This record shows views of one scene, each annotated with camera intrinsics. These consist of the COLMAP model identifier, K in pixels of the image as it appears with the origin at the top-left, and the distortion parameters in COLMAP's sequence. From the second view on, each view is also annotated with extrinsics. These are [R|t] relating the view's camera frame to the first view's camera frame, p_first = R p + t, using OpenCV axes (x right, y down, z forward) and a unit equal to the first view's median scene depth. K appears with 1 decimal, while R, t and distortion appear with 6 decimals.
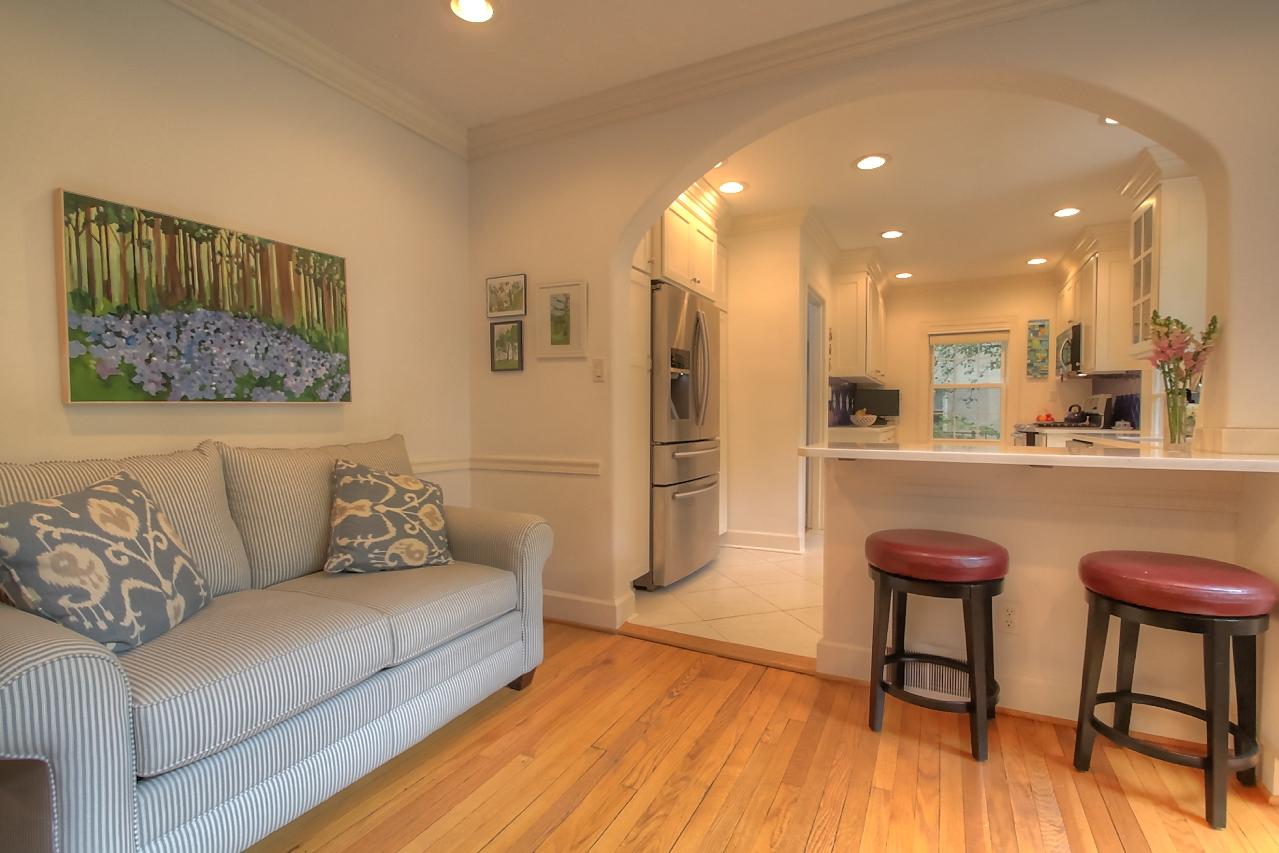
lens RADIAL K [[592.5, 0, 645.0], [0, 592.5, 427.9], [0, 0, 1]] dist [0.022264, -0.025606]
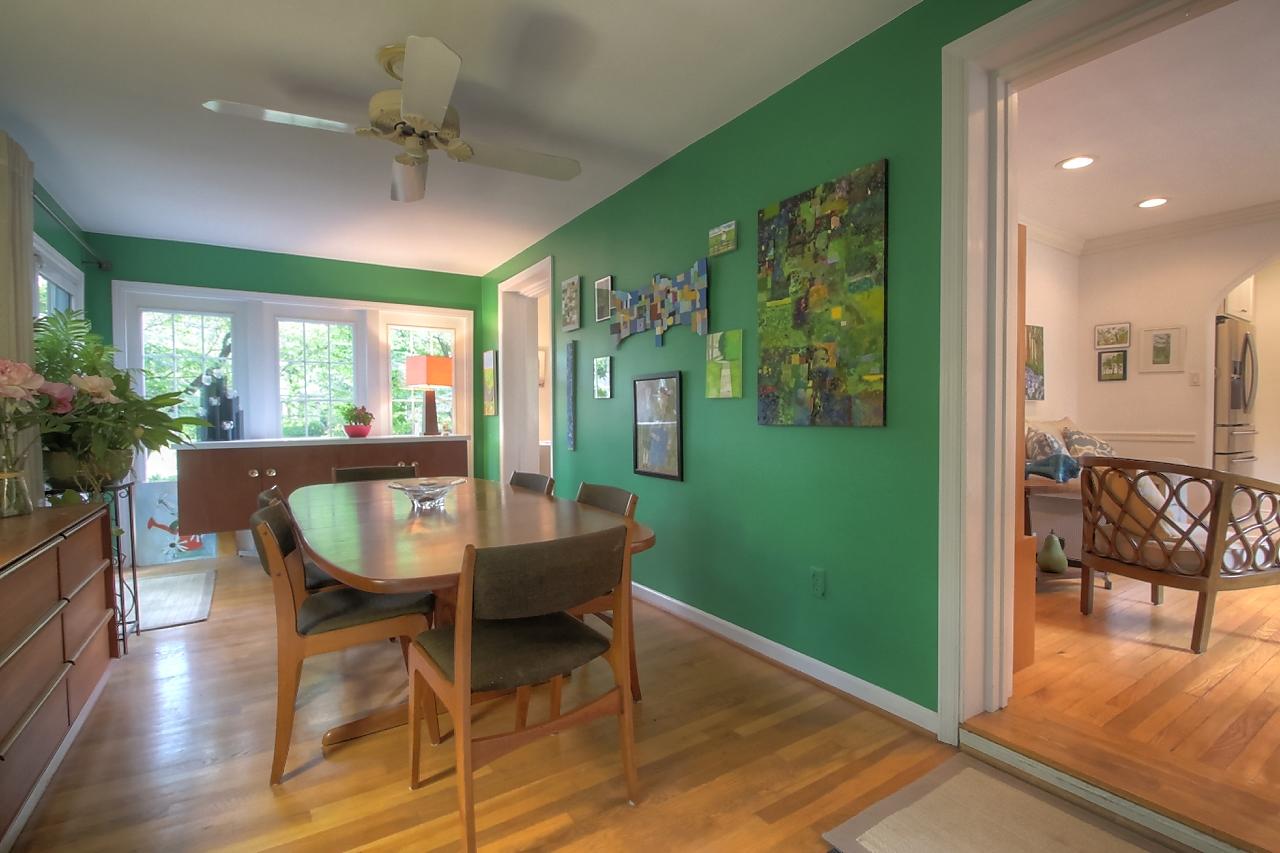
lens RADIAL K [[593.0, 0, 645.5], [0, 593.0, 427.9], [0, 0, 1]] dist [0.022264, -0.025606]
pose [[0.866963, 0.007012, -0.498323, -0.760021], [-0.006709, 0.999975, 0.002400, 0.060365], [0.498327, 0.001262, 0.866988, -1.573195]]
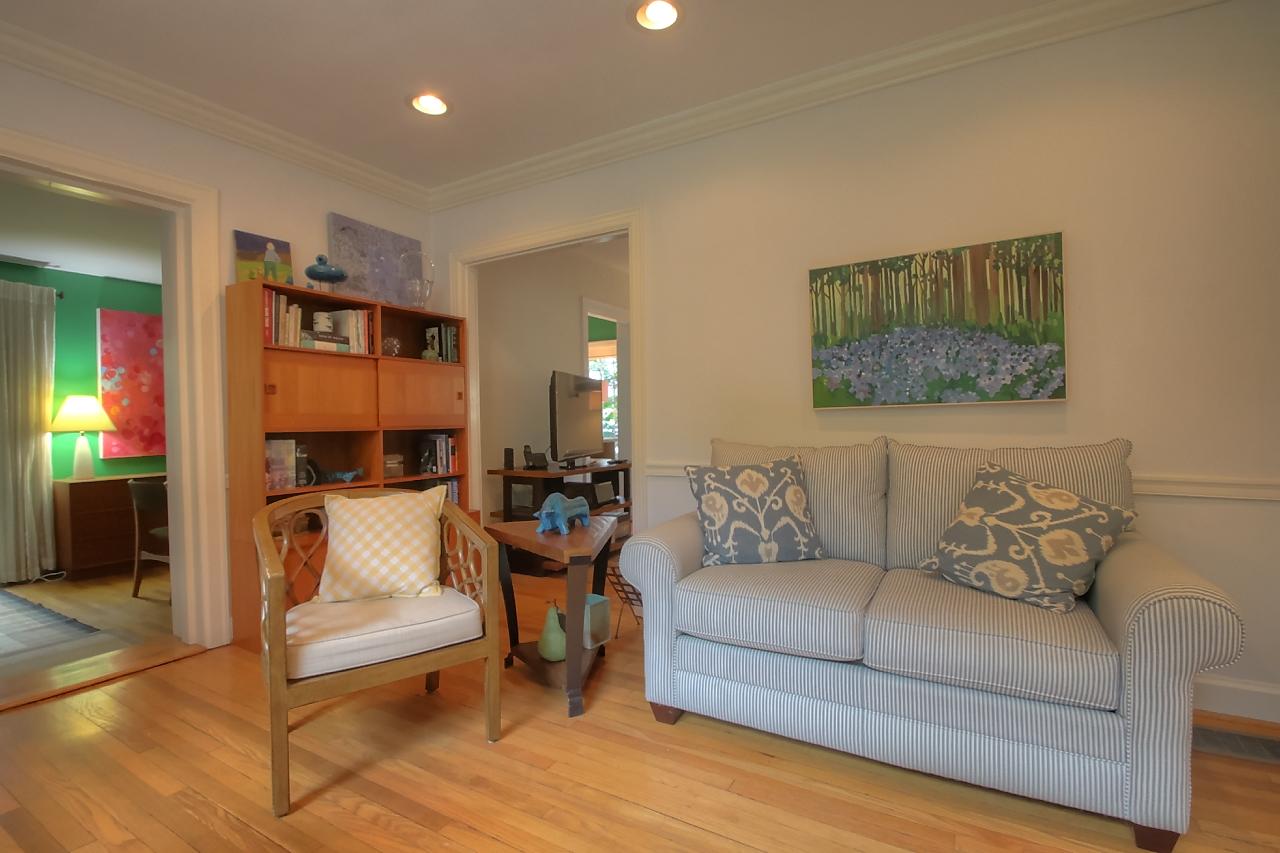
lens RADIAL K [[593.0, 0, 645.5], [0, 593.0, 427.9], [0, 0, 1]] dist [0.022264, -0.025606]
pose [[-0.059921, 0.018611, -0.998030, 0.457704], [-0.007815, 0.999787, 0.019113, -0.015257], [0.998173, 0.008945, -0.059763, 0.523479]]
